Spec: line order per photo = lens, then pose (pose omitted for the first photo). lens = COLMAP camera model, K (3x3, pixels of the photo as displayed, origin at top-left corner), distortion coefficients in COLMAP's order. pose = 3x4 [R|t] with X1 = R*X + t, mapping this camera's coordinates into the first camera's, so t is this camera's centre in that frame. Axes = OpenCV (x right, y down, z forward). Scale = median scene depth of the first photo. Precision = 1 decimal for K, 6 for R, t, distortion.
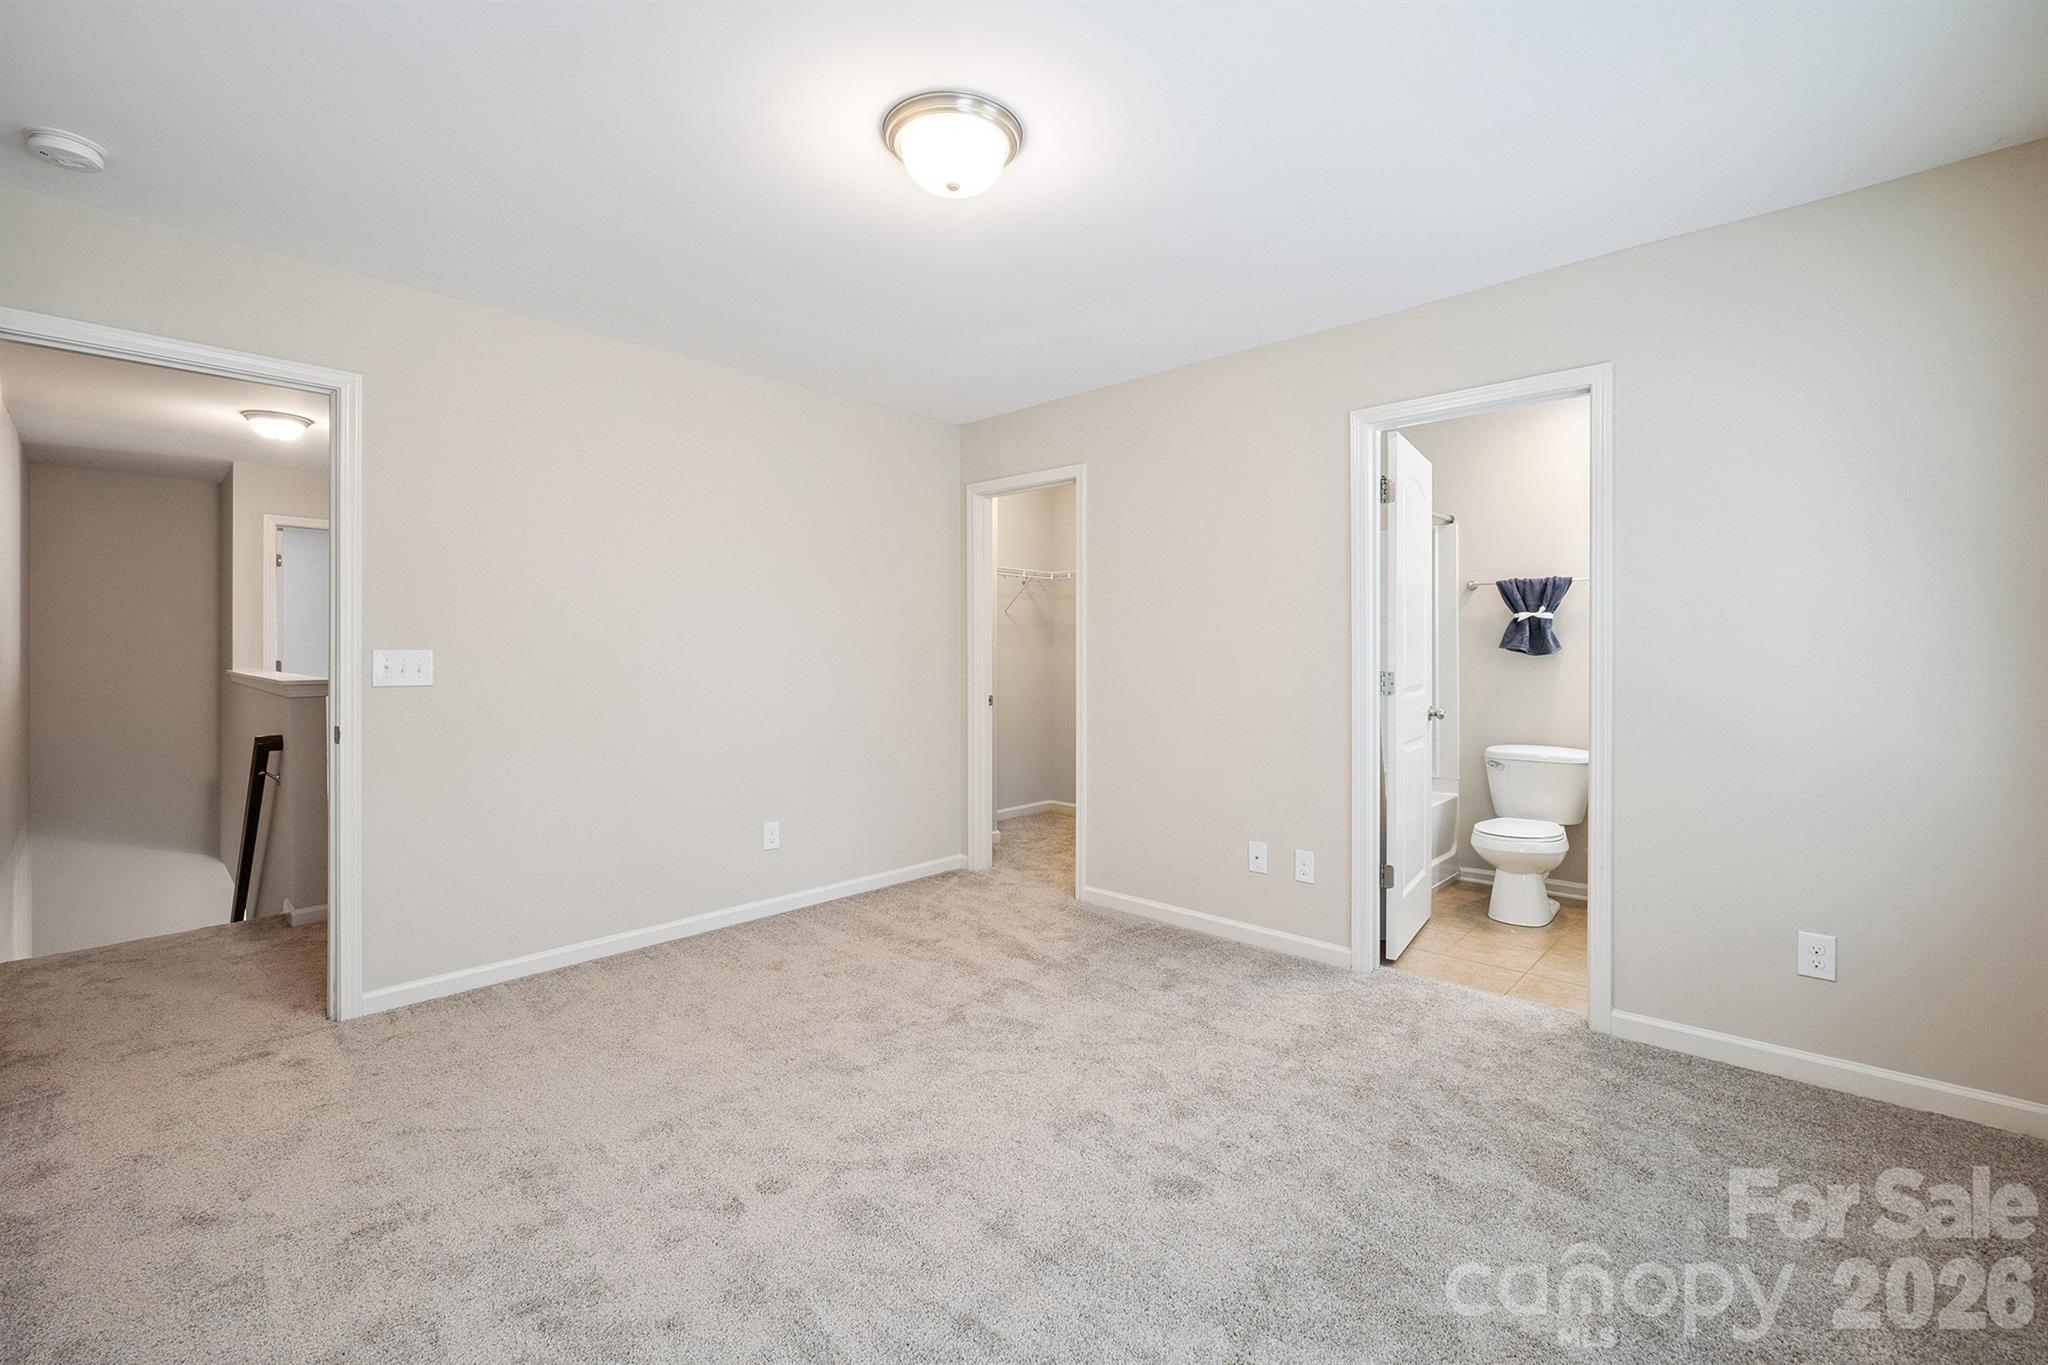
lens RADIAL K [[878.5, 0, 1025.3], [0, 878.5, 666.6], [0, 0, 1]] dist [-0.005733, -0.000816]
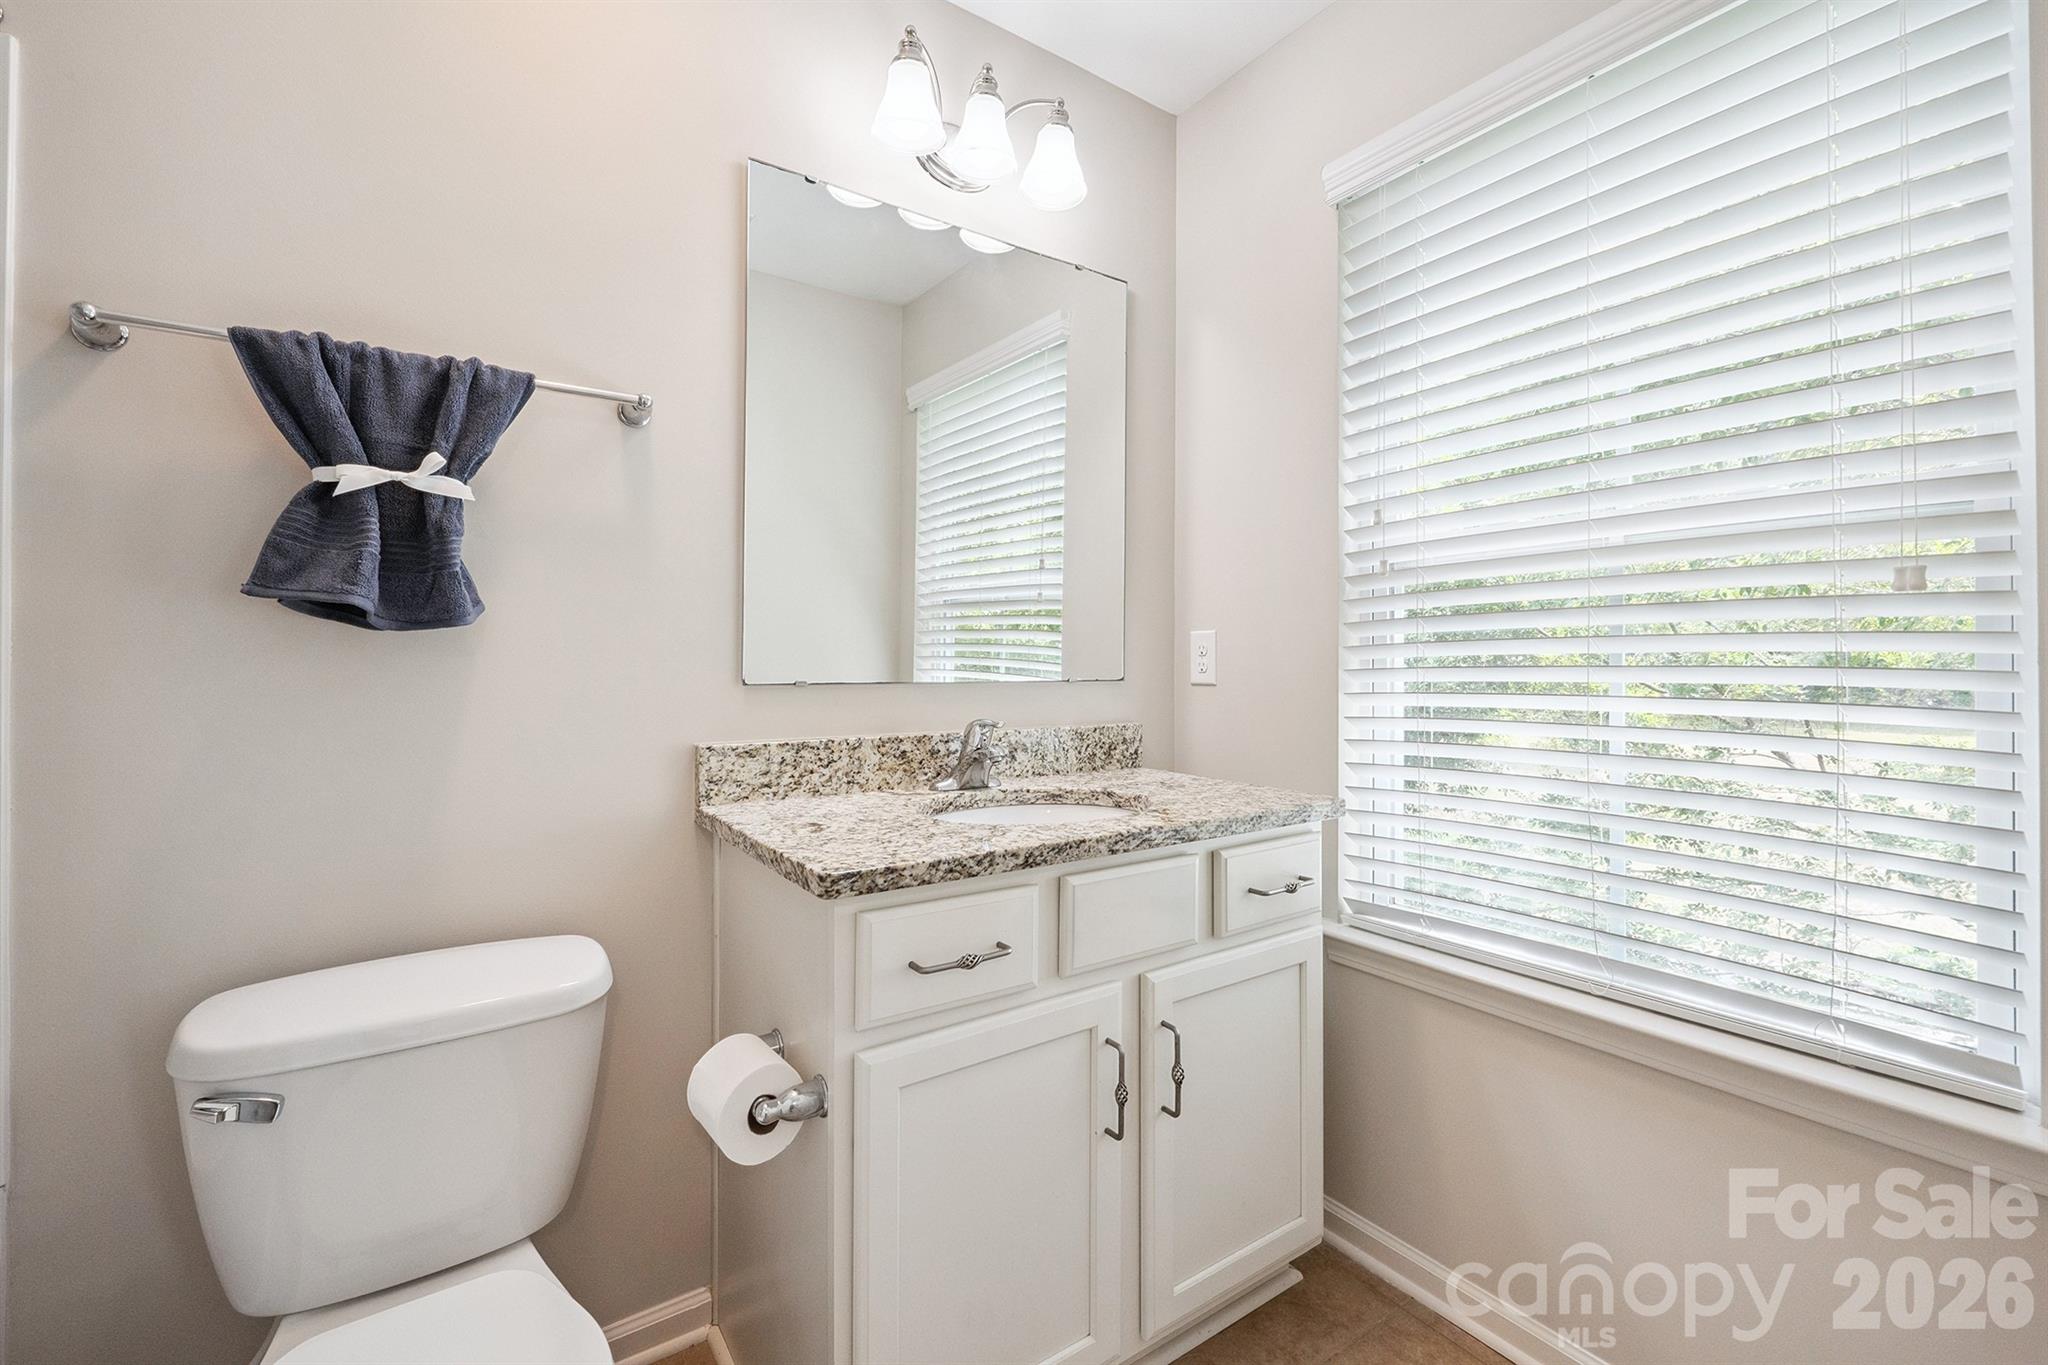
lens RADIAL K [[878.5, 0, 1020.6], [0, 878.5, 646.3], [0, 0, 1]] dist [-0.005733, -0.000816]
pose [[0.207152, 0.015064, 0.978193, 0.354032], [0.003345, 0.999865, -0.016106, -0.002187], [-0.978303, 0.006609, 0.207073, 0.753425]]
